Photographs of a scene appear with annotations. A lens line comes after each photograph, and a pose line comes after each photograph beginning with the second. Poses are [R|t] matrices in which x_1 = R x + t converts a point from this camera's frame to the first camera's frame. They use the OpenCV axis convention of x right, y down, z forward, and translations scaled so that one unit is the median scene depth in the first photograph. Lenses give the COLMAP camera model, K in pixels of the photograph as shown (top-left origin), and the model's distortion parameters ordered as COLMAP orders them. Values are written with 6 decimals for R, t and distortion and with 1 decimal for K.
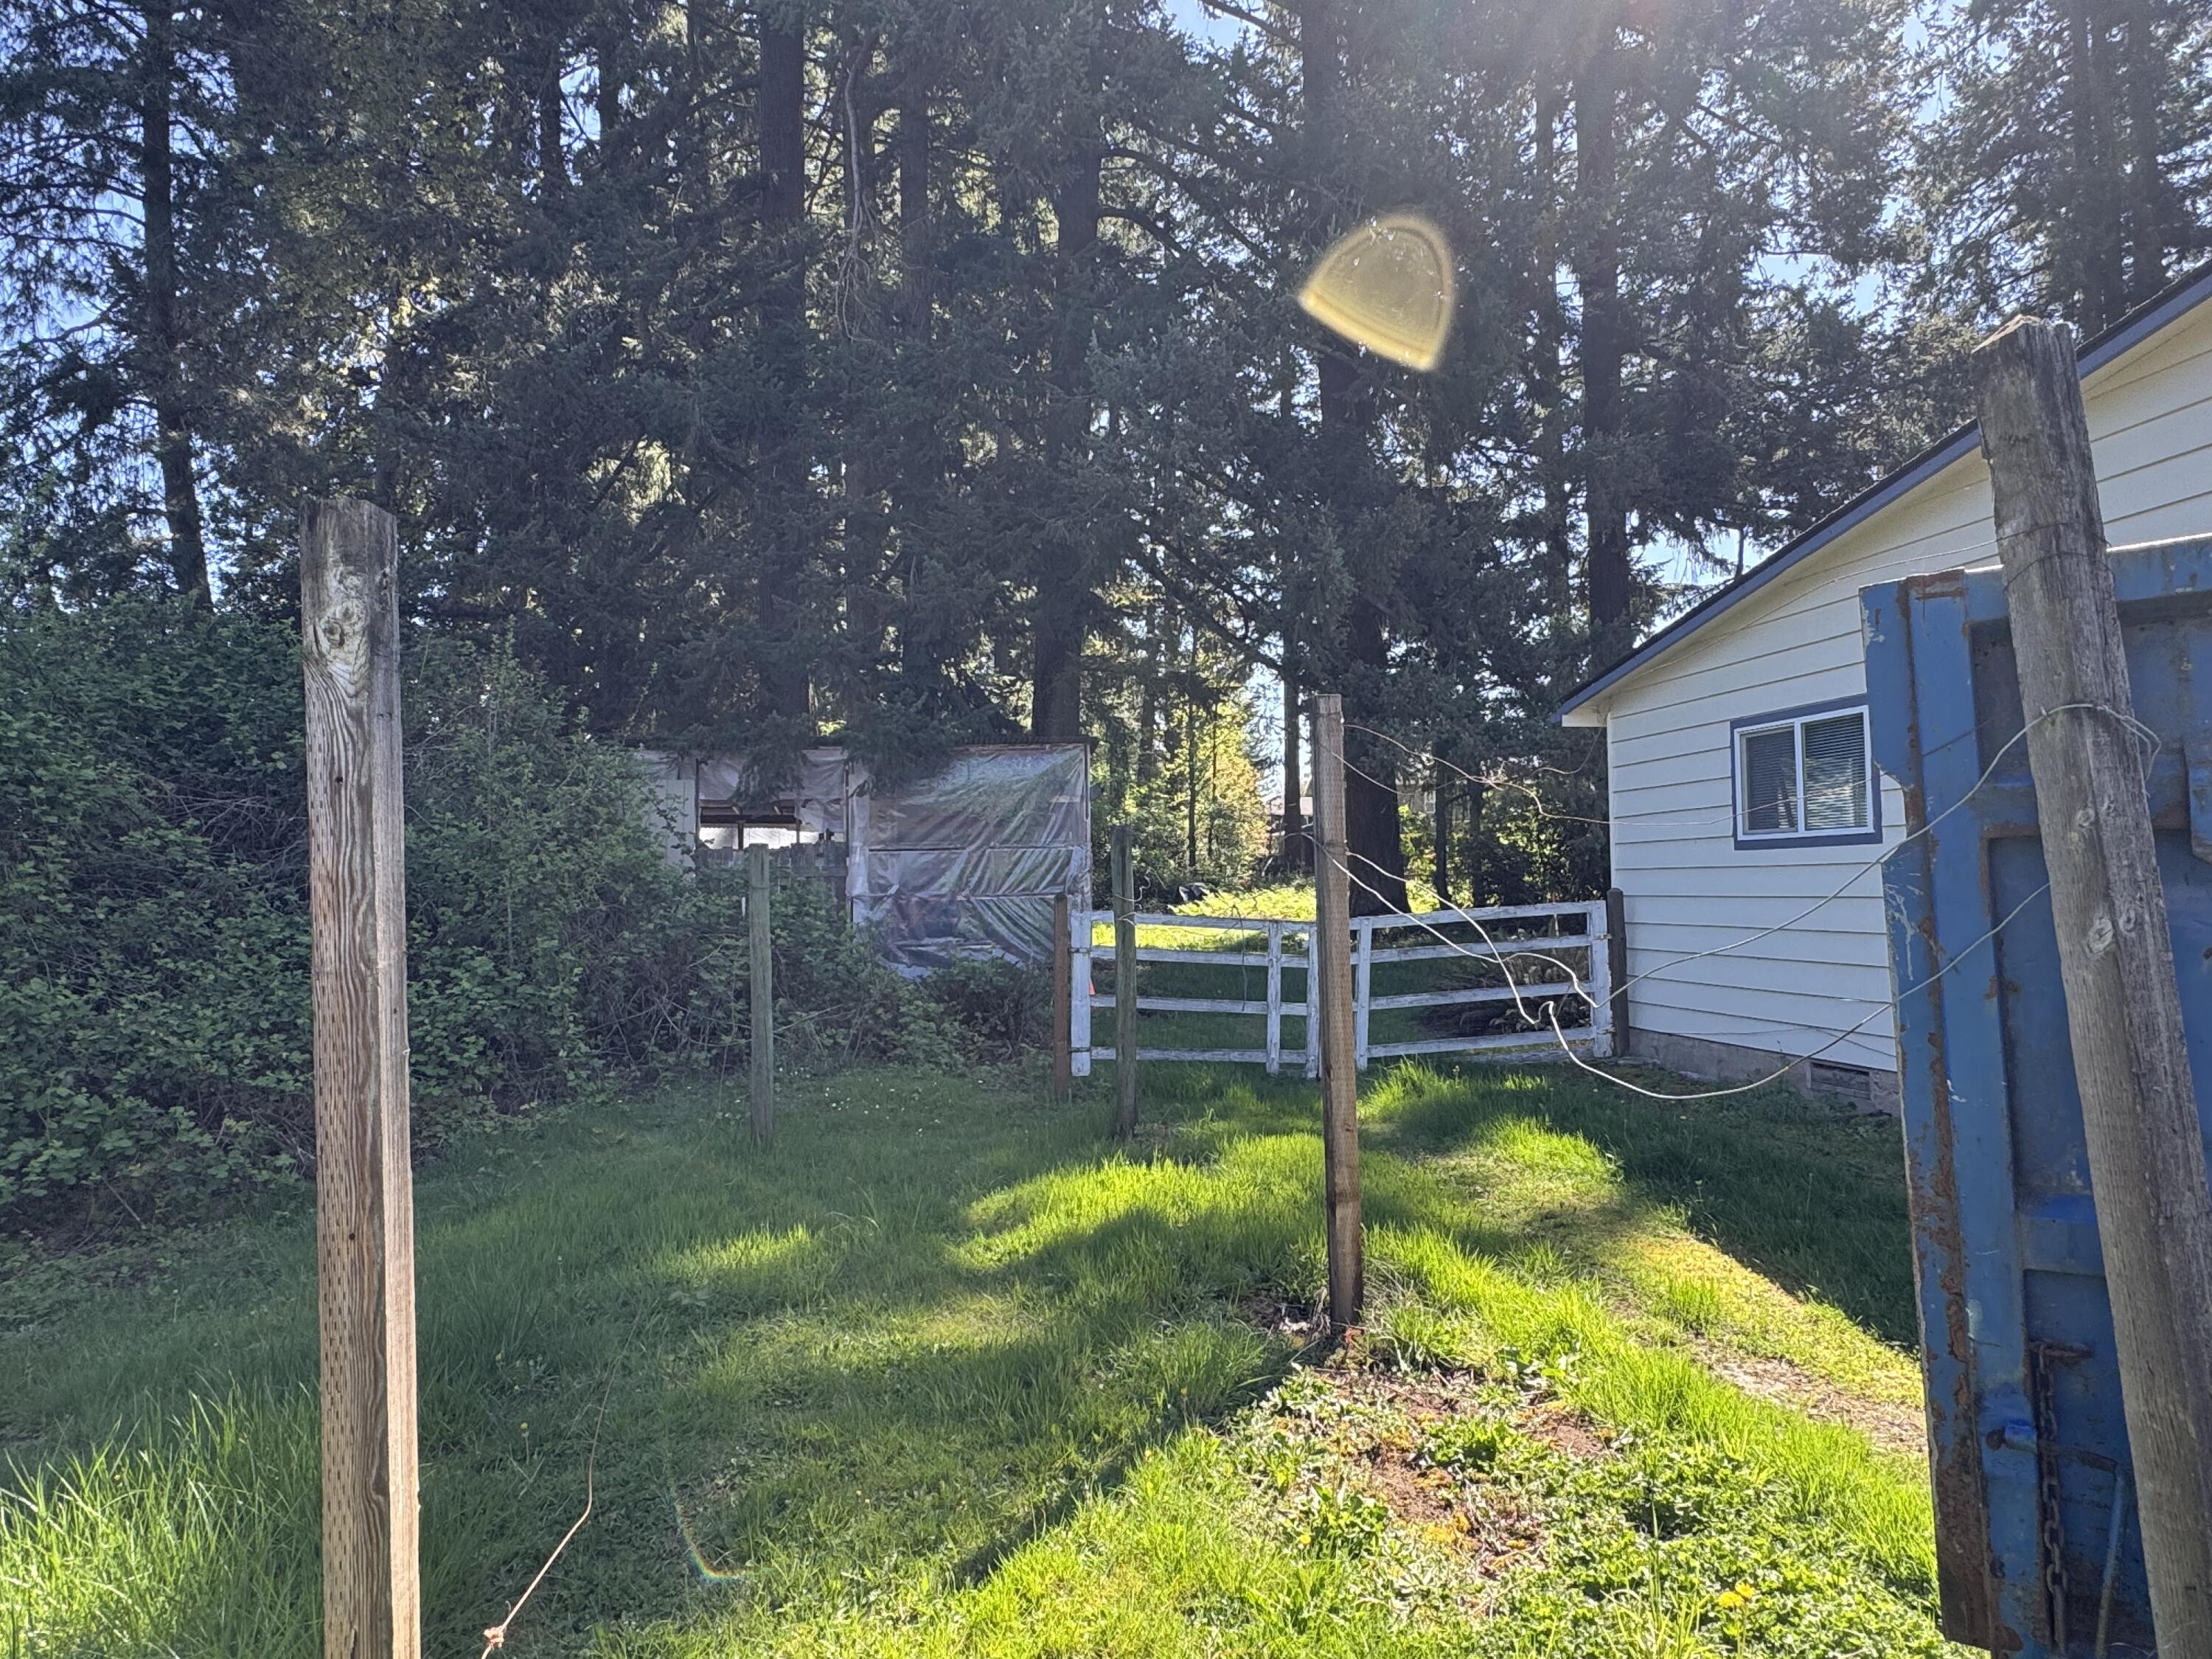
lens RADIAL K [[1339.3, 0, 1102.4], [0, 1339.3, 832.0], [0, 0, 1]] dist [-0.004410, 0.004601]
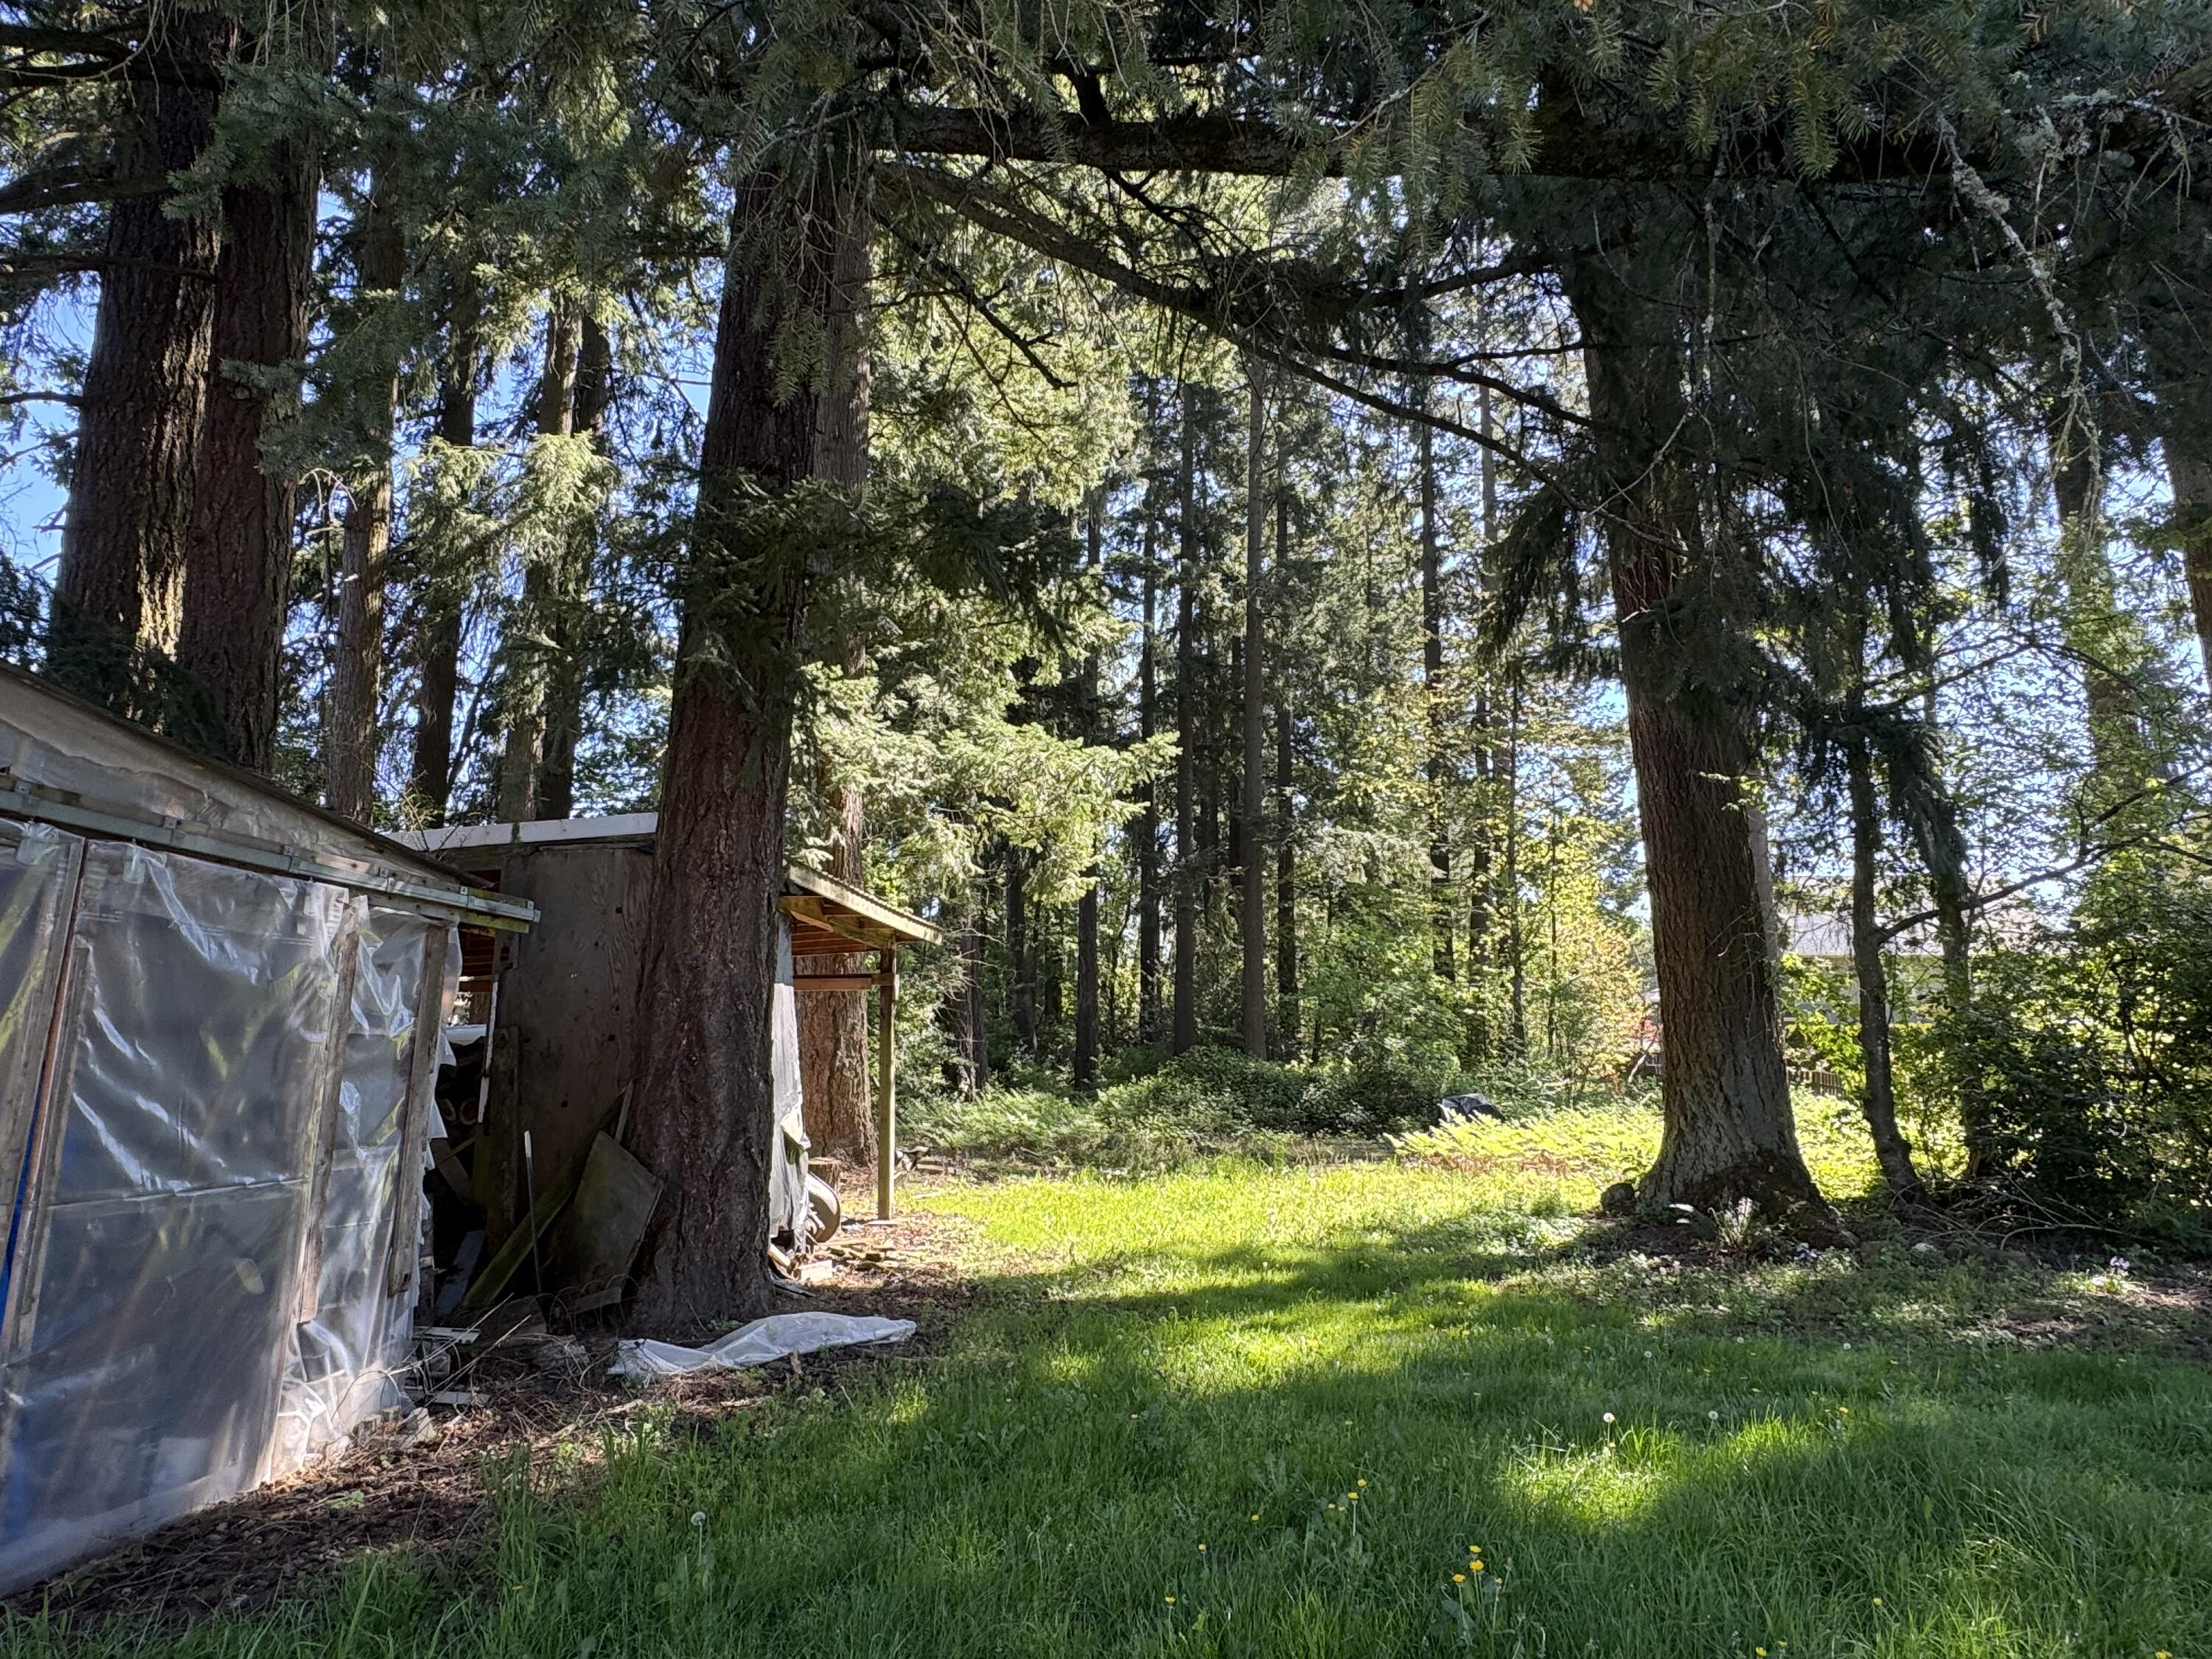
lens RADIAL K [[1339.3, 0, 1109.9], [0, 1339.3, 811.6], [0, 0, 1]] dist [-0.004410, 0.004601]
pose [[0.957423, -0.040498, -0.285835, 0.100769], [-0.005061, 0.987605, -0.156879, 0.006598], [0.288645, 0.151646, 0.945350, 0.356702]]
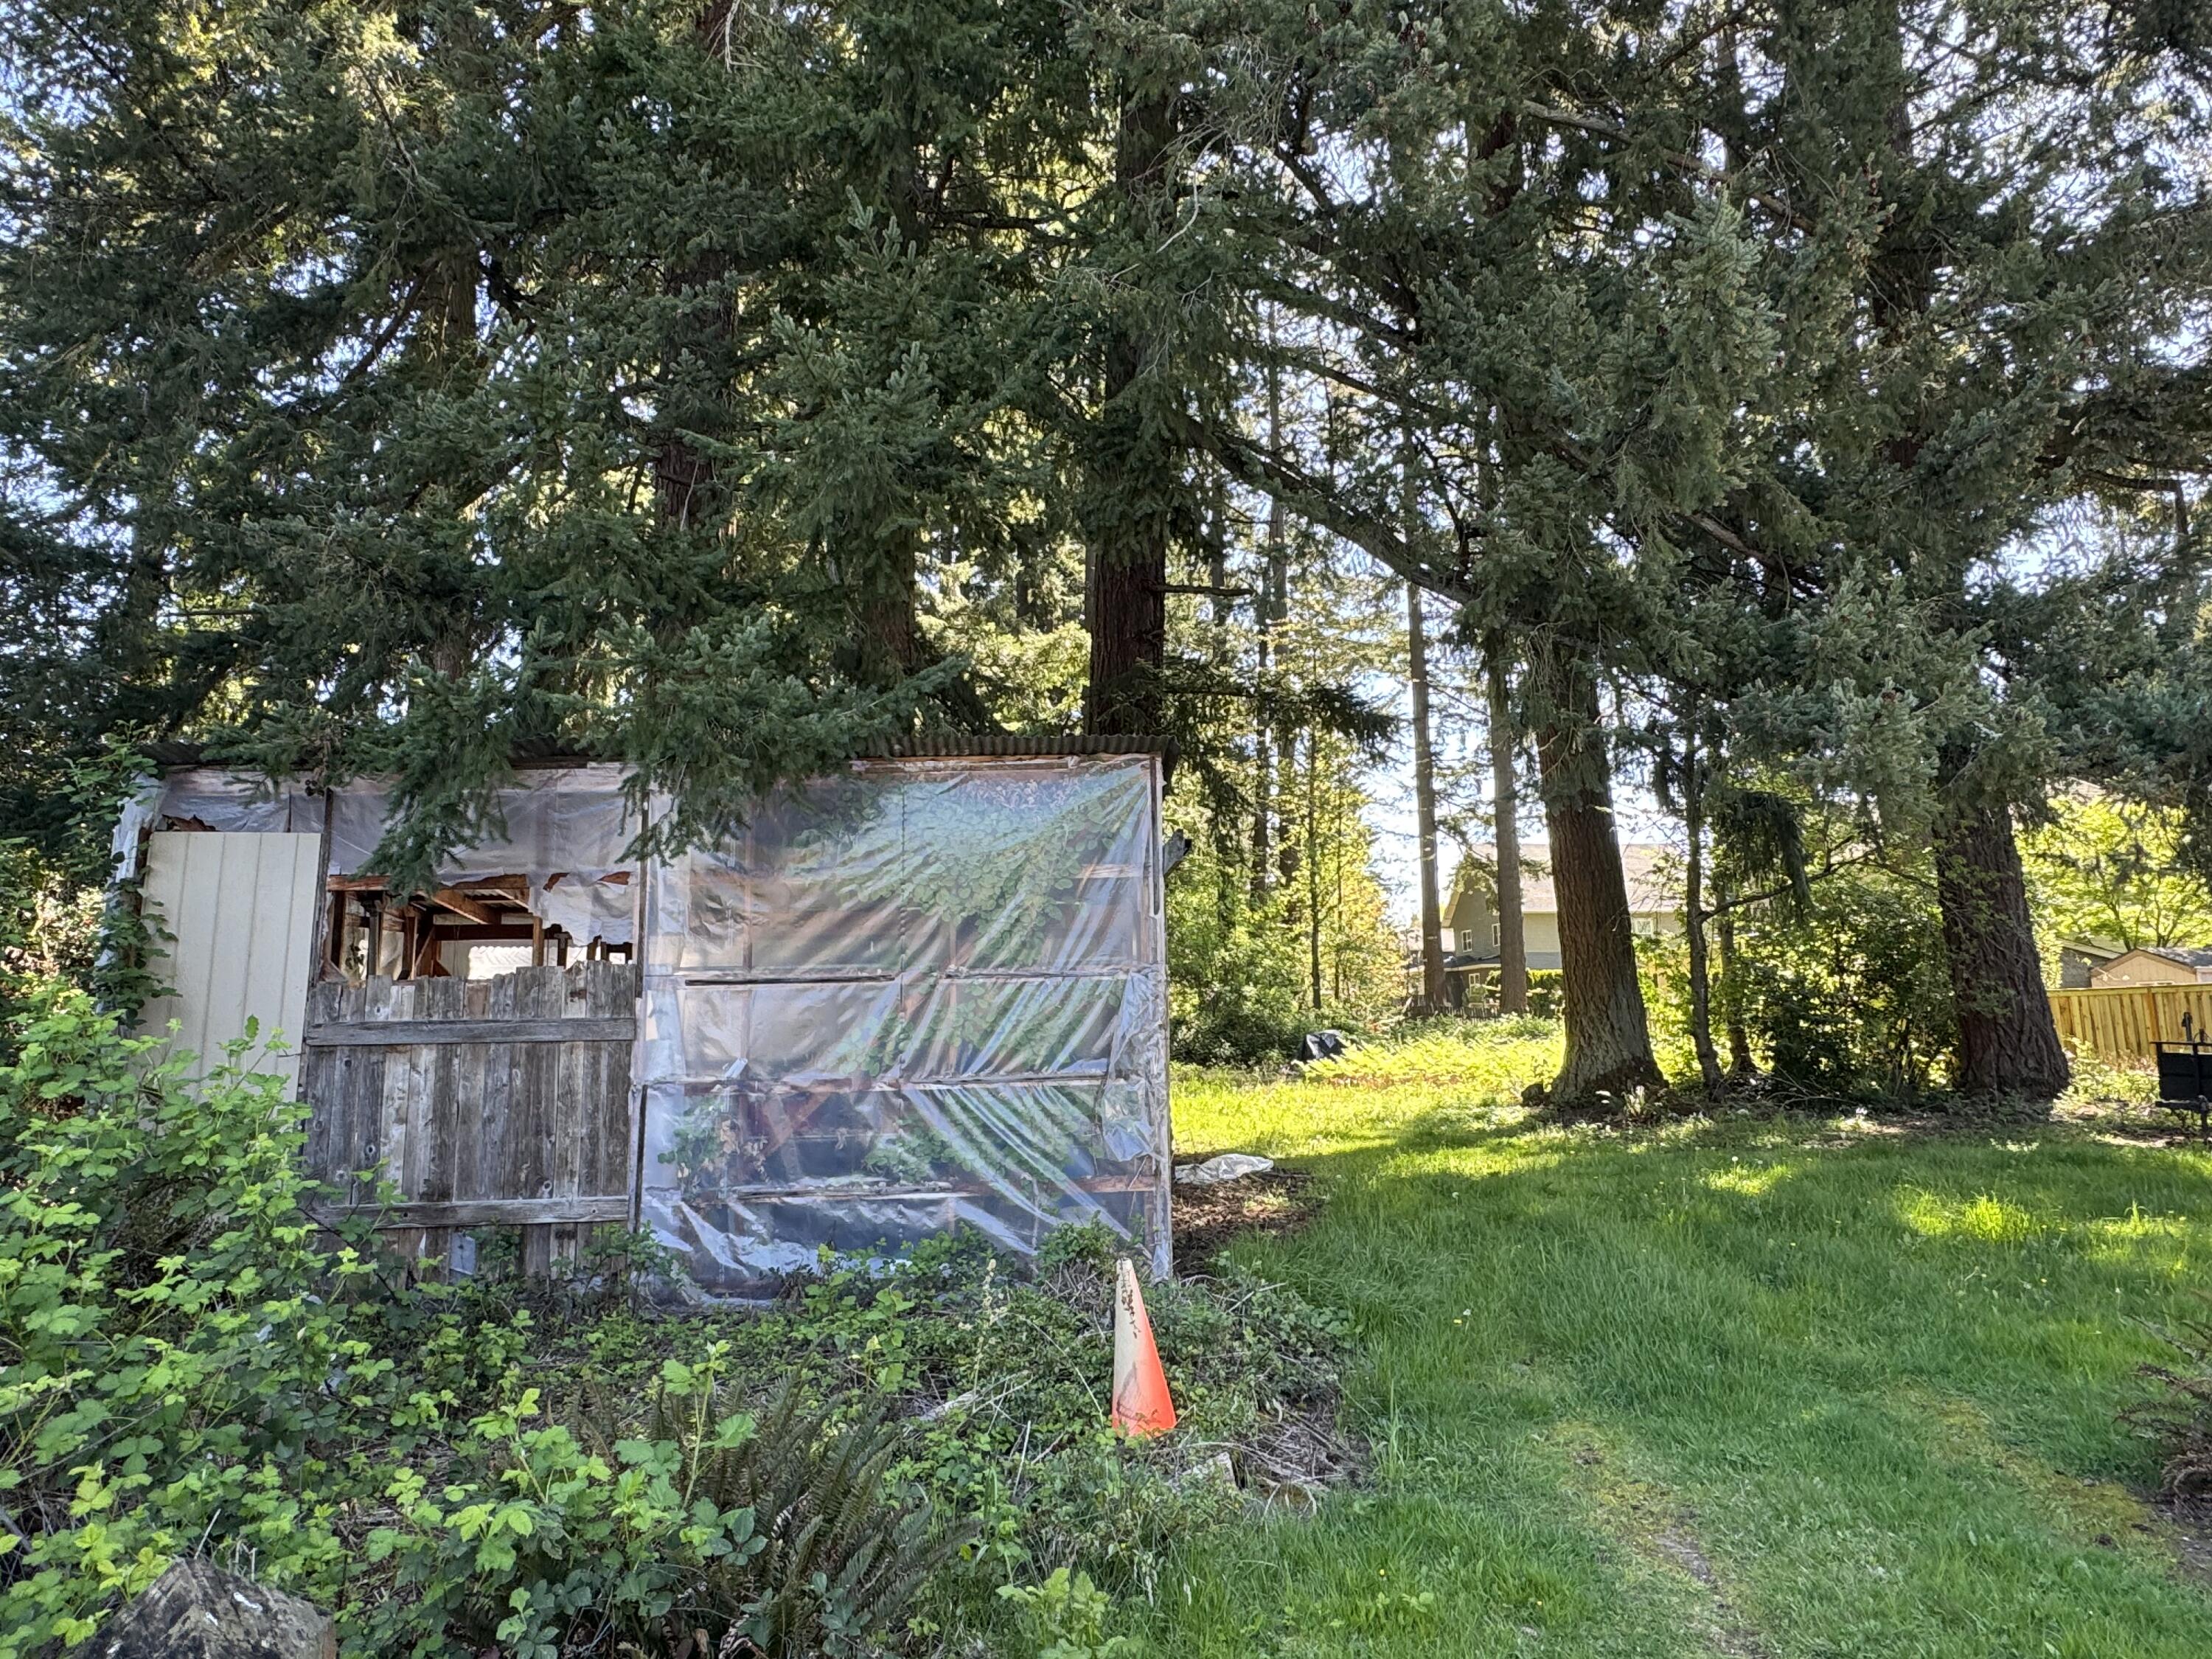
lens RADIAL K [[1339.3, 0, 1109.2], [0, 1339.3, 812.9], [0, 0, 1]] dist [-0.004410, 0.004601]
pose [[0.997052, -0.013726, -0.075493, 0.003124], [0.004676, 0.992910, -0.118778, 0.004198], [0.076588, 0.118074, 0.990047, 0.209511]]
